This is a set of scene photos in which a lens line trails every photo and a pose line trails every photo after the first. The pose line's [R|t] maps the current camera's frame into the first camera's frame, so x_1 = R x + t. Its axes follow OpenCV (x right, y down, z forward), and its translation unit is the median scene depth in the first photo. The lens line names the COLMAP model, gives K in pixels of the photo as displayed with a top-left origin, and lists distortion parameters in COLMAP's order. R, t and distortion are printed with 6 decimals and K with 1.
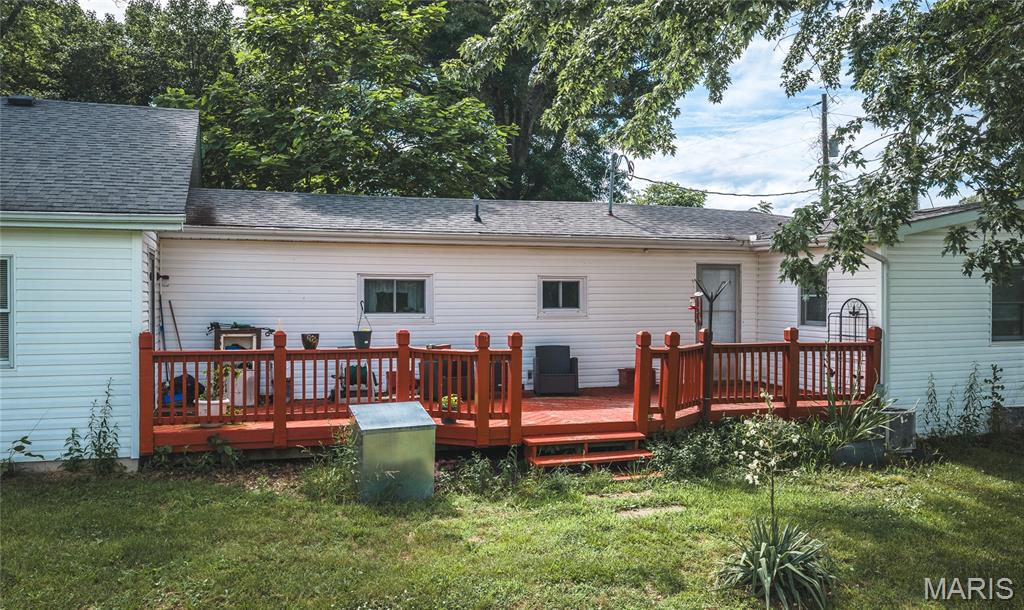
lens RADIAL K [[809.9, 0, 511.4], [0, 809.9, 308.1], [0, 0, 1]] dist [-0.001411, -0.001014]
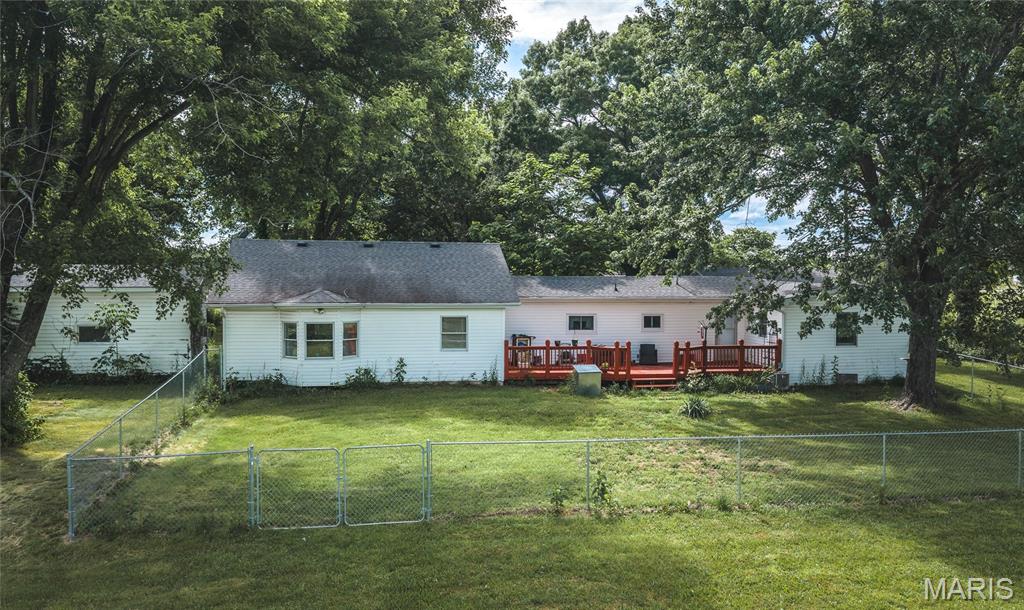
lens RADIAL K [[809.9, 0, 512.5], [0, 809.9, 304.6], [0, 0, 1]] dist [-0.001411, -0.001014]
pose [[0.985237, 0.007454, -0.171035, 0.082687], [-0.004083, 0.999791, 0.020053, -0.143508], [0.171149, -0.019058, 0.985061, -1.741704]]
